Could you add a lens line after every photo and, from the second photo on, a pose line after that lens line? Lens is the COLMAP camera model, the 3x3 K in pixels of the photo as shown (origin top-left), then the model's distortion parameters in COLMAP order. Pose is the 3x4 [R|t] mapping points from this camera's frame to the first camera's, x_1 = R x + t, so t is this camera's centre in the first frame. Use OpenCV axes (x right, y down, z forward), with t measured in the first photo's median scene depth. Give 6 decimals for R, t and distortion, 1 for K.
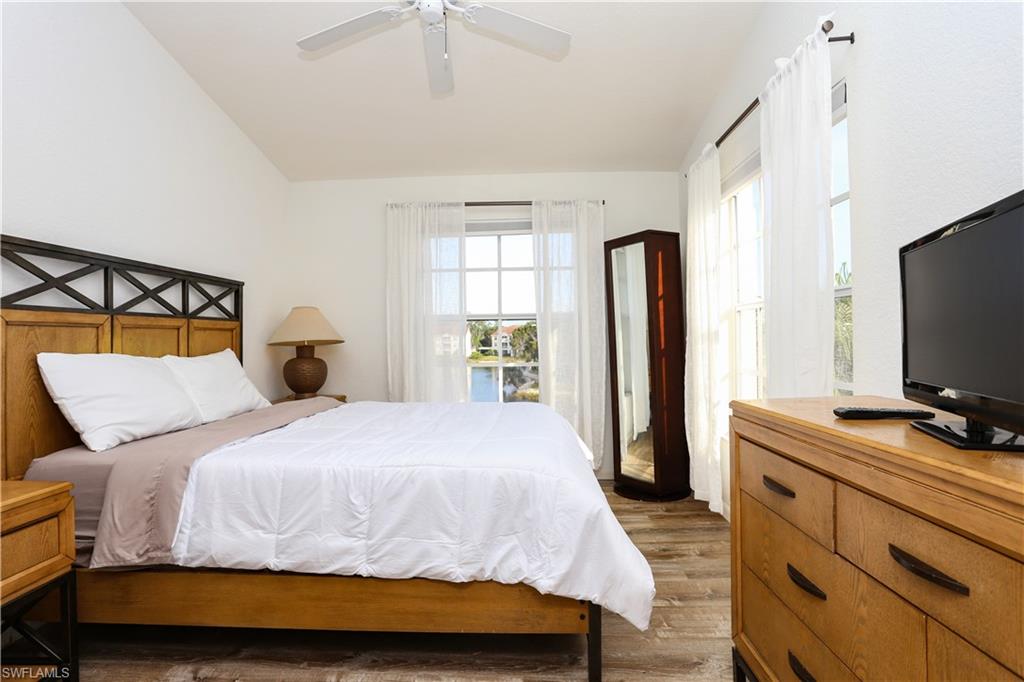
lens RADIAL K [[503.2, 0, 512.0], [0, 503.2, 341.0], [0, 0, 1]] dist [-0.077062, 0.038195]
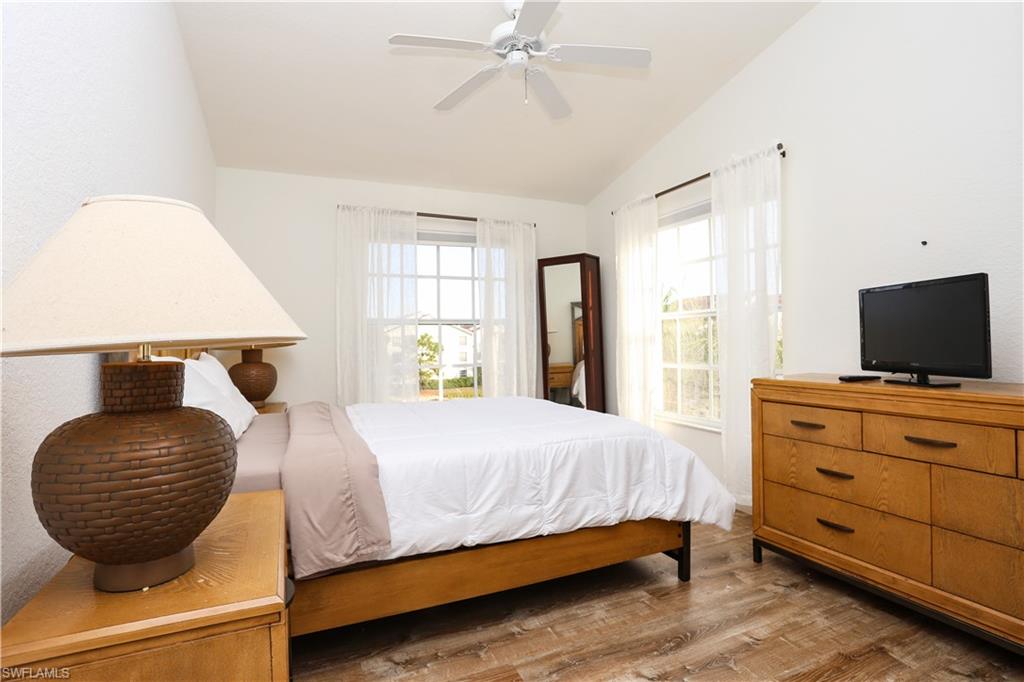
lens RADIAL K [[503.2, 0, 512.0], [0, 503.2, 341.0], [0, 0, 1]] dist [-0.077062, 0.038195]
pose [[0.896459, -0.000911, 0.443125, -0.667338], [0.006098, 0.999929, -0.010281, 0.009726], [-0.443084, 0.011919, 0.896401, -0.047345]]
